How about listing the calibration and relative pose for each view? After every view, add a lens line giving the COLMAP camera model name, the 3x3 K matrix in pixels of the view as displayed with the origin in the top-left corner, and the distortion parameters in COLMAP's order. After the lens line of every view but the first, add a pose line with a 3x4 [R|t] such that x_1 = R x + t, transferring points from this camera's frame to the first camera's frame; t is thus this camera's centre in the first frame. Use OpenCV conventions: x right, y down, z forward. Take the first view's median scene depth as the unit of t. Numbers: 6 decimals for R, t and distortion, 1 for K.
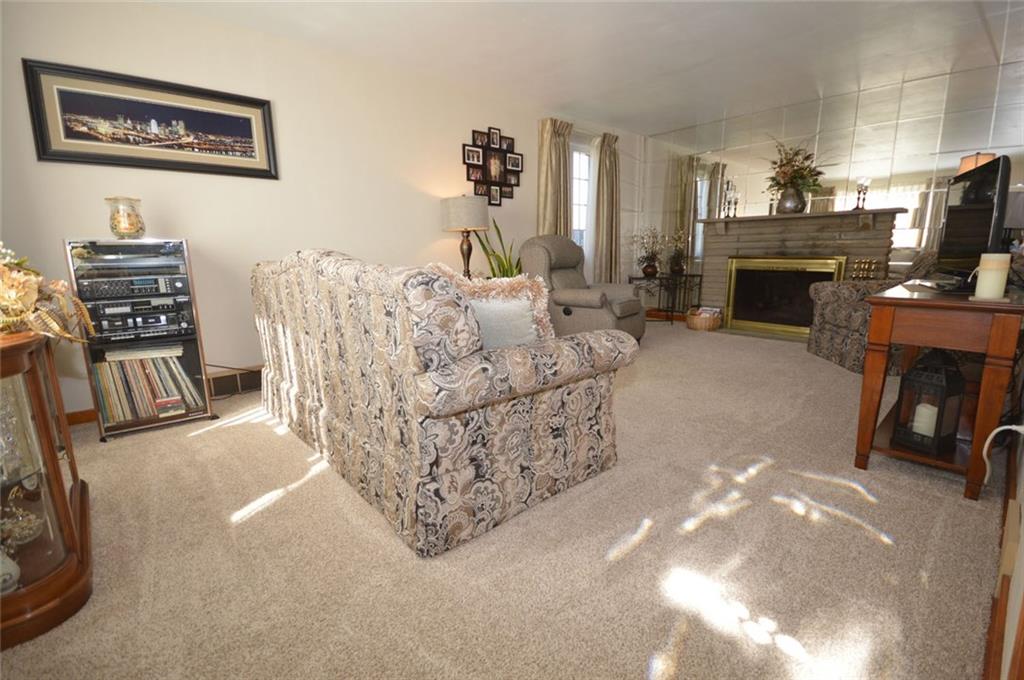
lens RADIAL K [[452.2, 0, 514.7], [0, 452.2, 338.9], [0, 0, 1]] dist [0.001364, -0.010480]
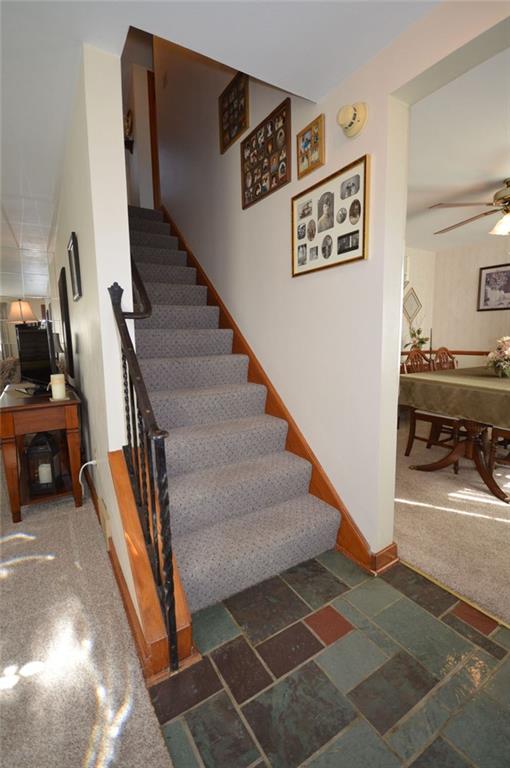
lens RADIAL K [[339.2, 0, 255.0], [0, 339.2, 384.0], [0, 0, 1]] dist [0.001364, -0.010480]
pose [[0.181700, -0.121356, 0.975837, -0.117345], [0.209939, 0.974264, 0.082070, -0.085952], [-0.960683, 0.189954, 0.202501, -0.045992]]
